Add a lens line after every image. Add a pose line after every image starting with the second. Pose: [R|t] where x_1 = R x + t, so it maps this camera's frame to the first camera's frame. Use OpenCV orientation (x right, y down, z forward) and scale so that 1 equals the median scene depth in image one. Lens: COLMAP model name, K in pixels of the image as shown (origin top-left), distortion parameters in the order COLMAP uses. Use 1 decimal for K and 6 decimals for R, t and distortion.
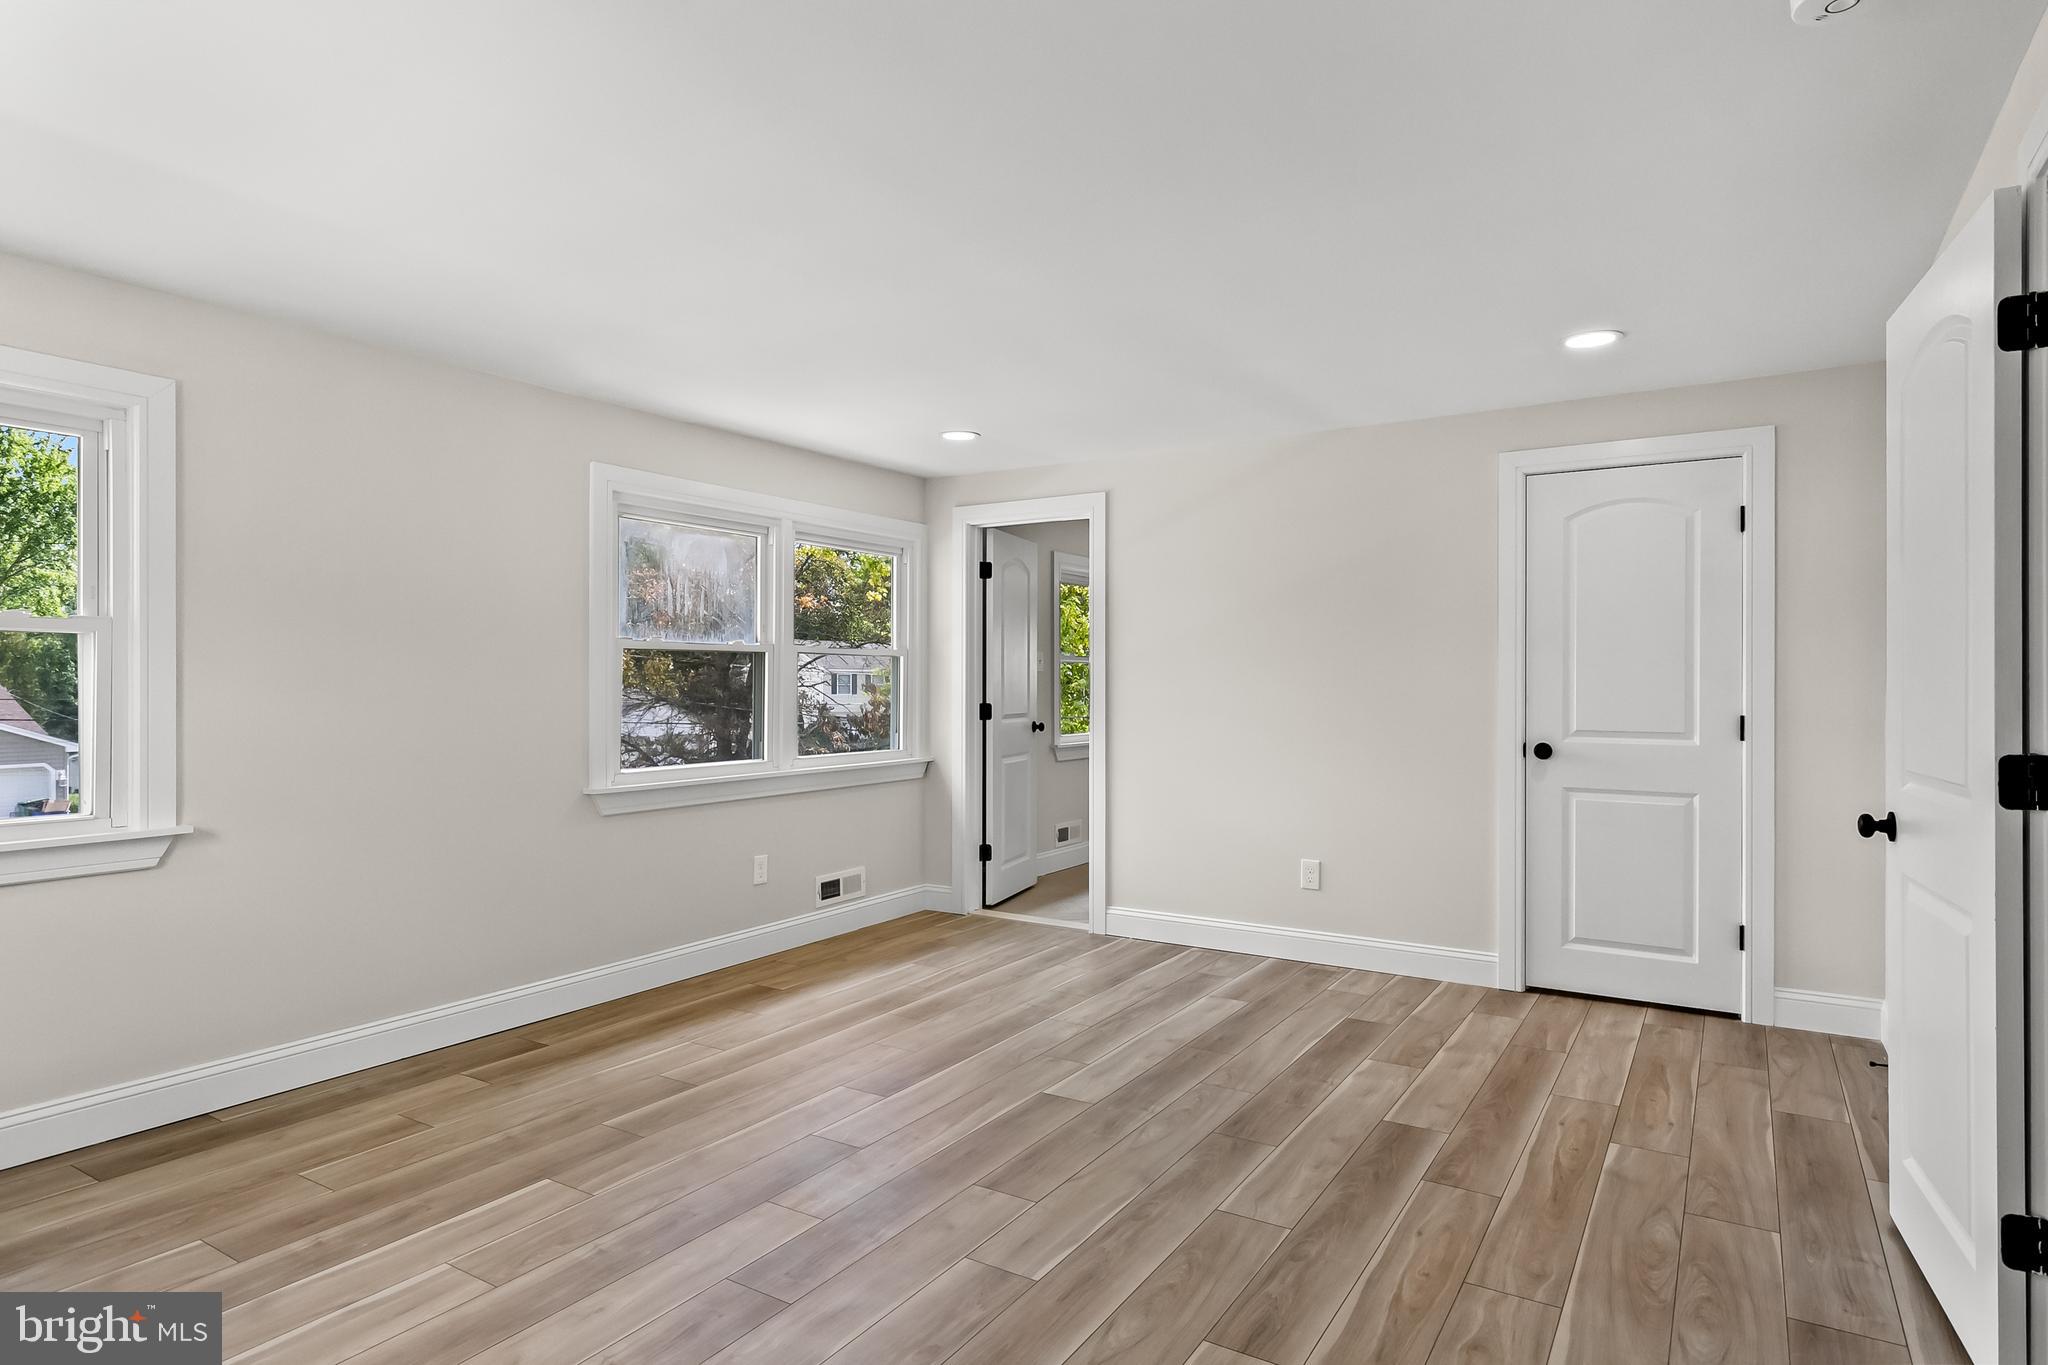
lens RADIAL K [[1136.6, 0, 1008.7], [0, 1136.6, 686.1], [0, 0, 1]] dist [0.003845, 0.000115]
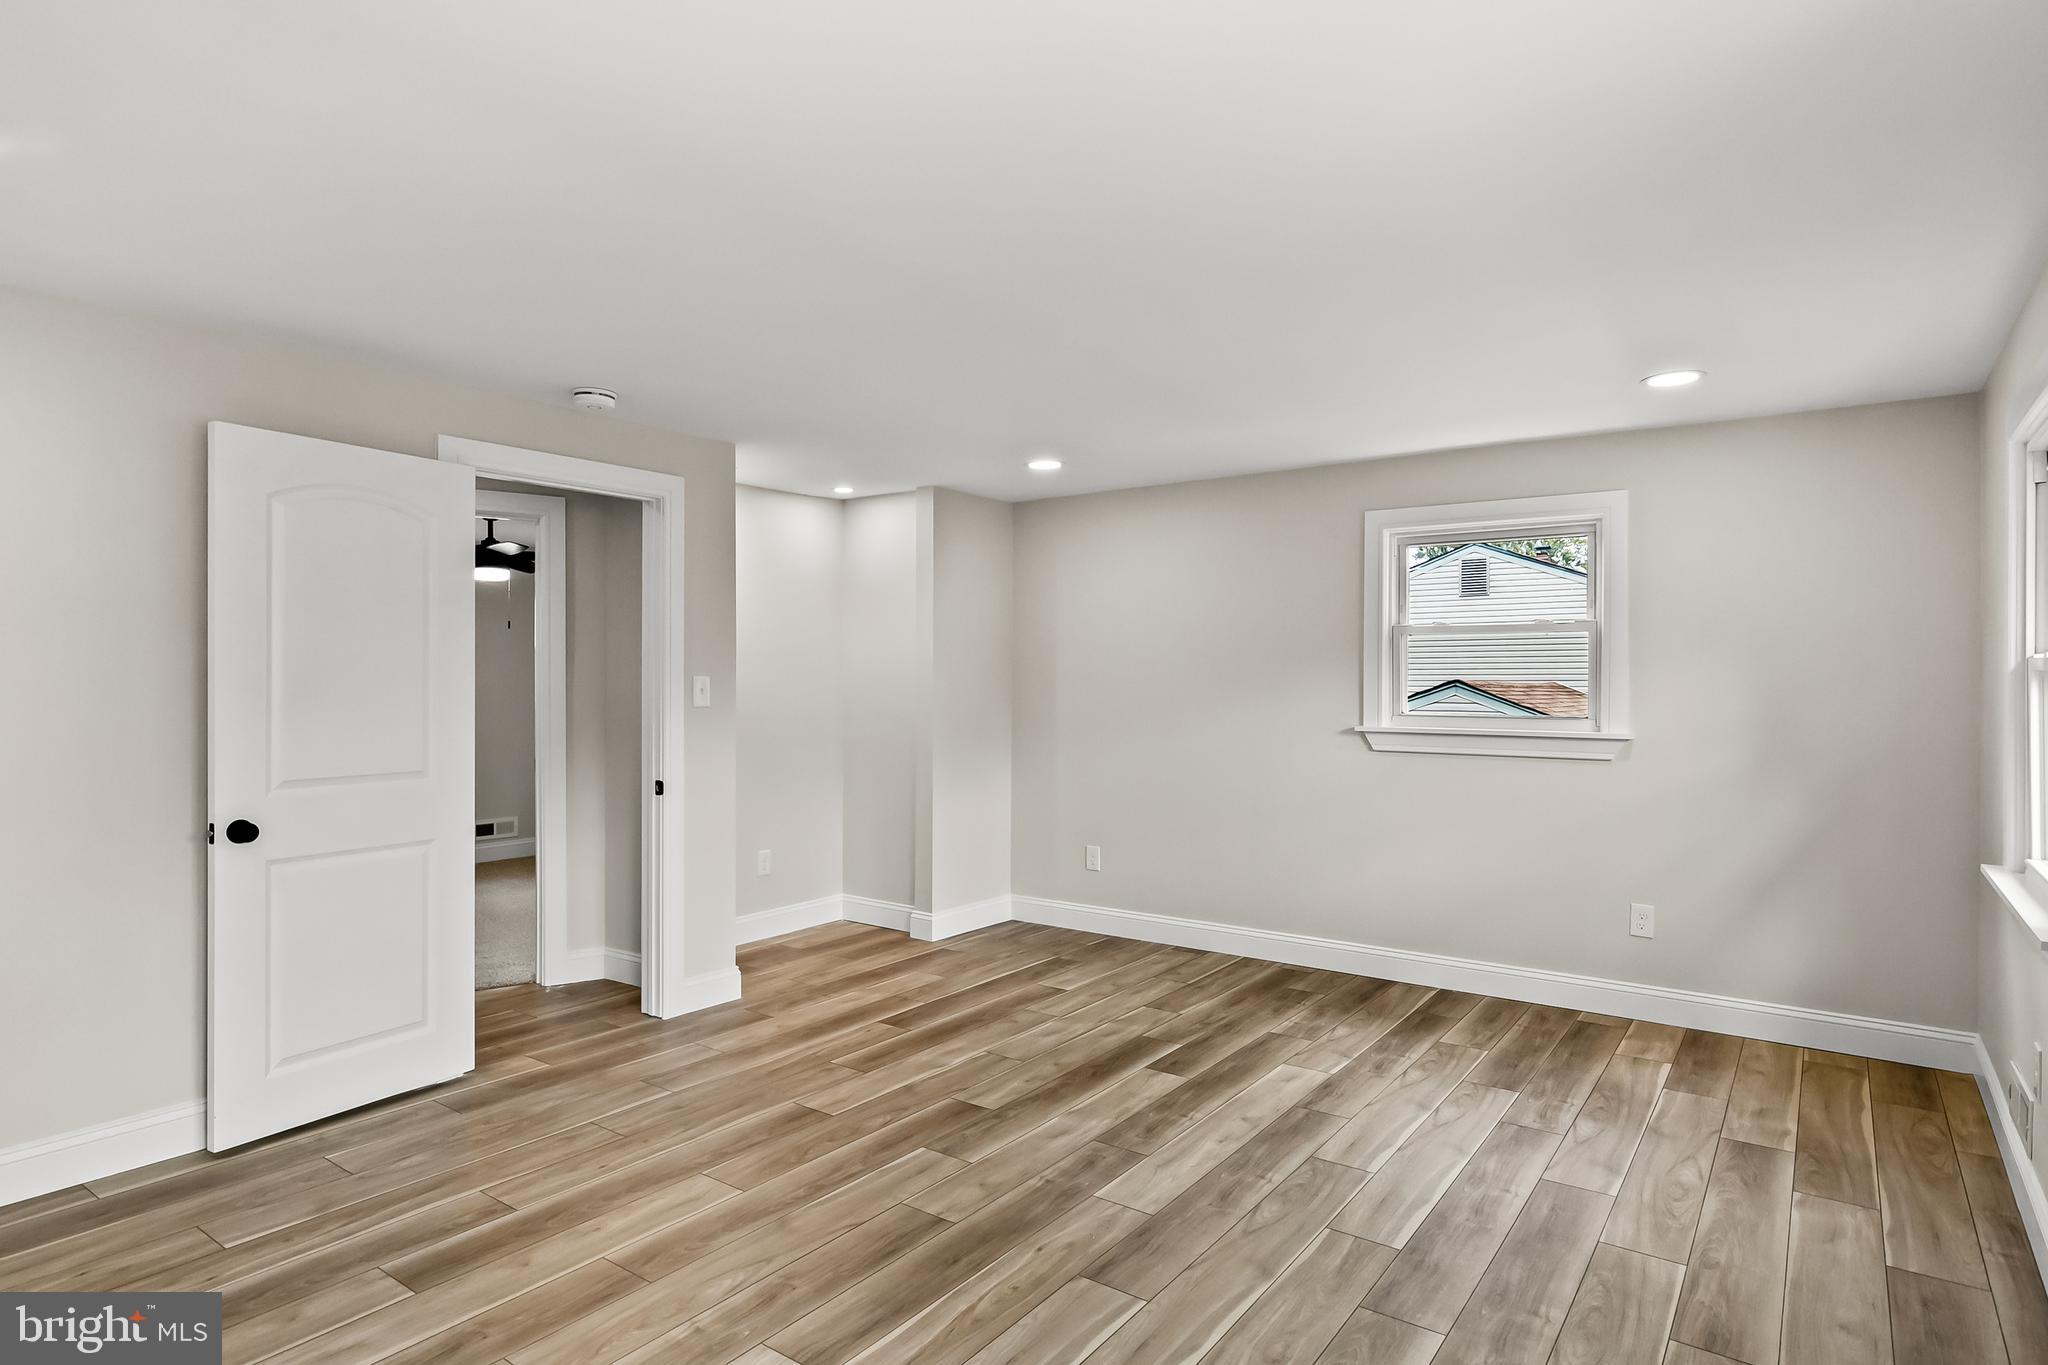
lens RADIAL K [[1114.1, 0, 1037.4], [0, 1114.1, 679.7], [0, 0, 1]] dist [-0.000567, -0.000074]
pose [[-0.999261, -0.004277, 0.038195, -0.112074], [-0.004202, 0.999989, 0.002032, -0.037105], [-0.038204, 0.001870, -0.999268, 1.604513]]
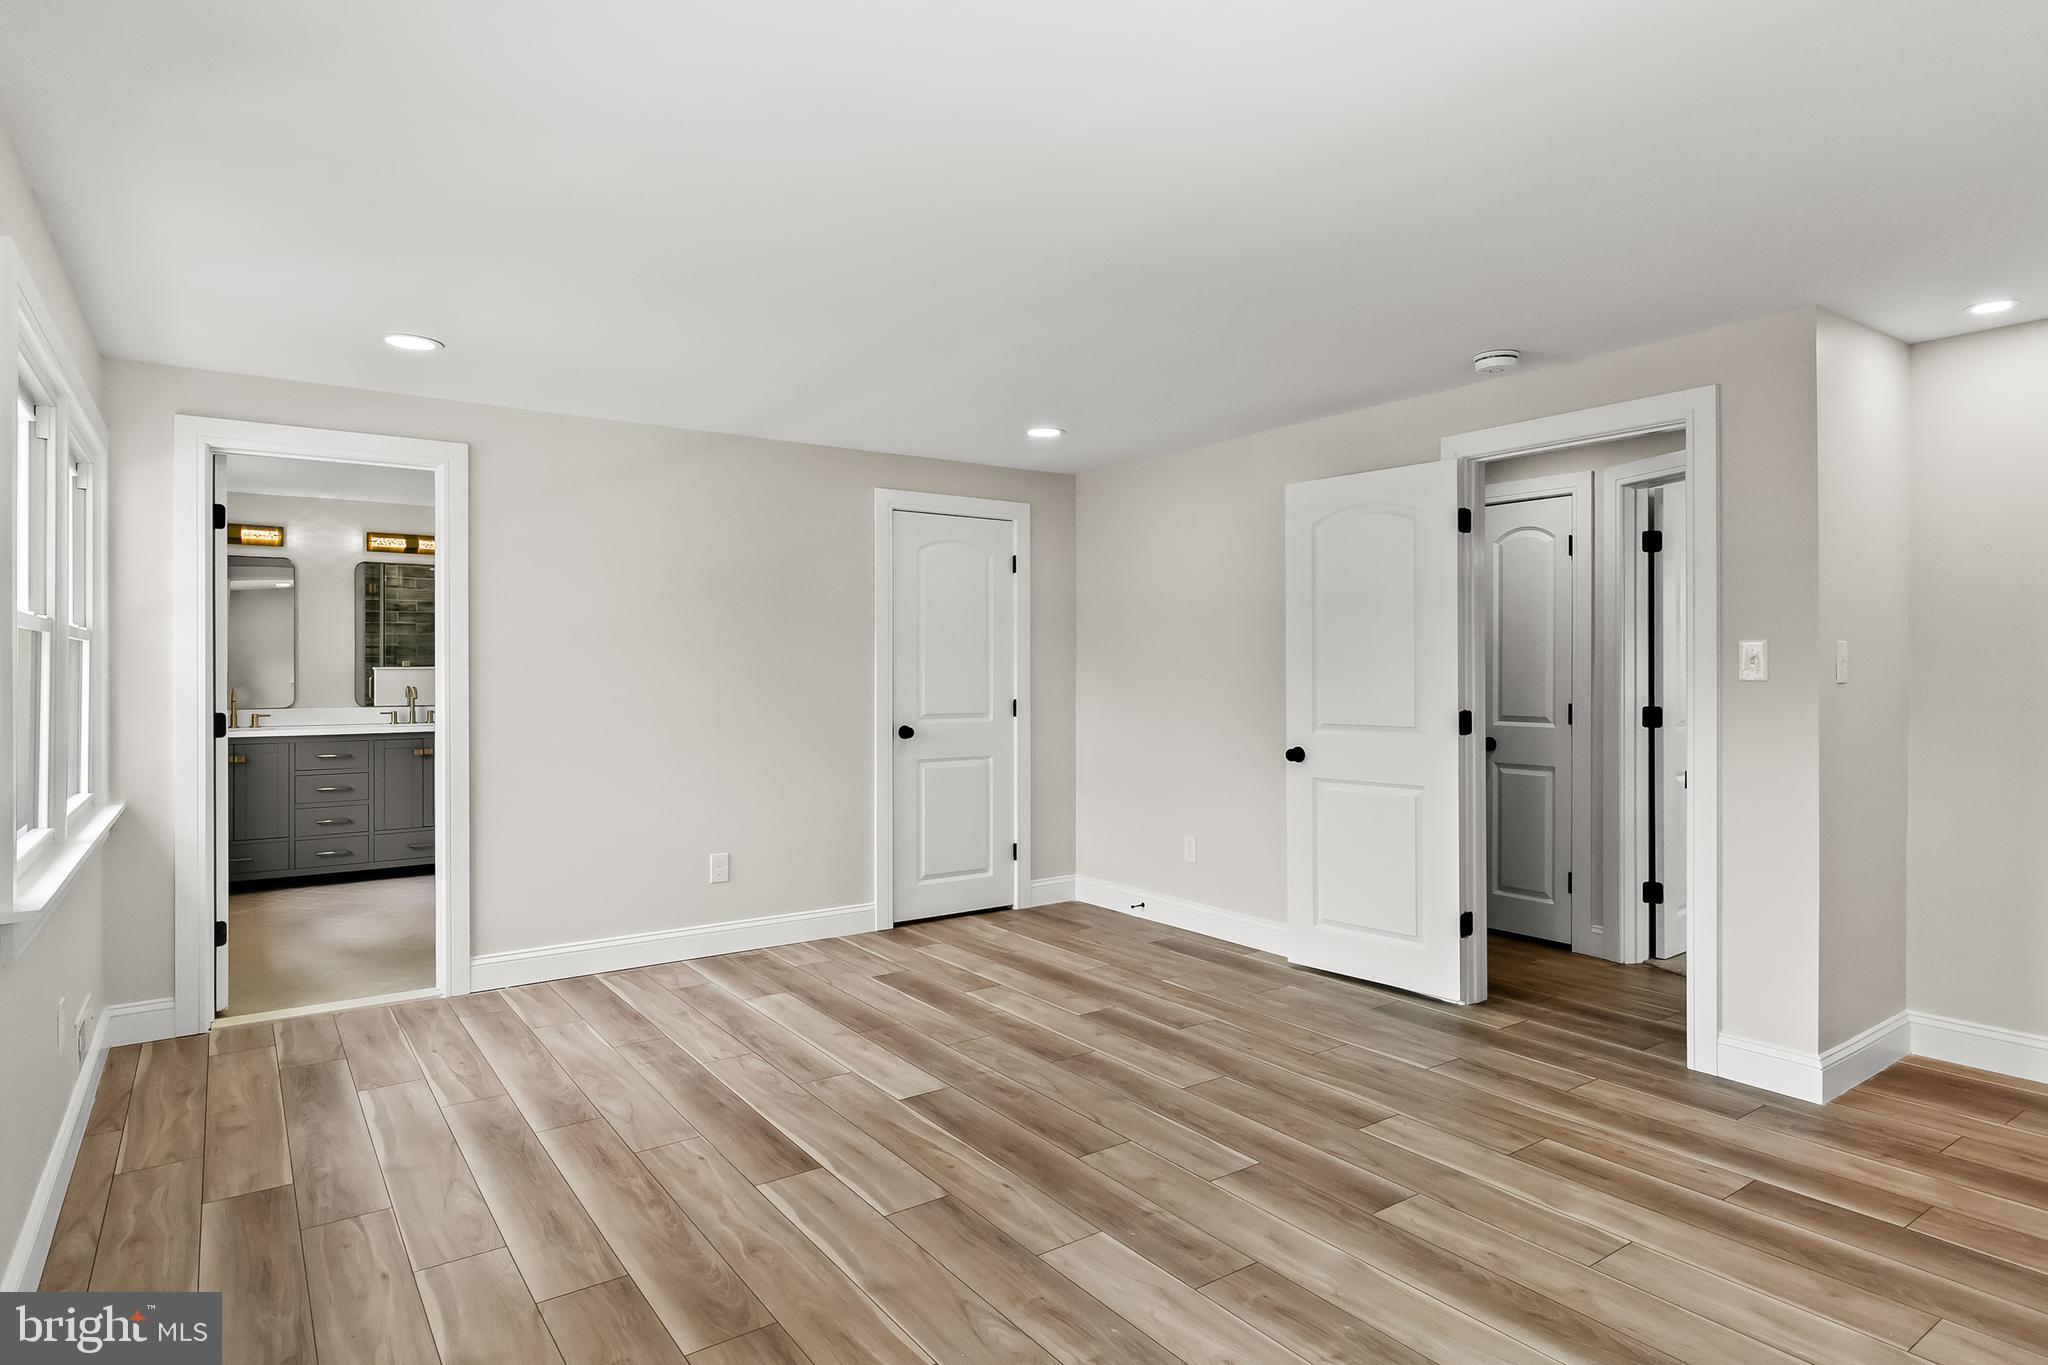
lens RADIAL K [[1148.1, 0, 1029.1], [0, 1148.1, 673.5], [0, 0, 1]] dist [0.003540, -0.000718]
pose [[0.365536, -0.006077, 0.930777, -0.843972], [0.006159, 0.999973, 0.004110, -0.015362], [-0.930777, 0.004231, 0.365563, 0.524746]]
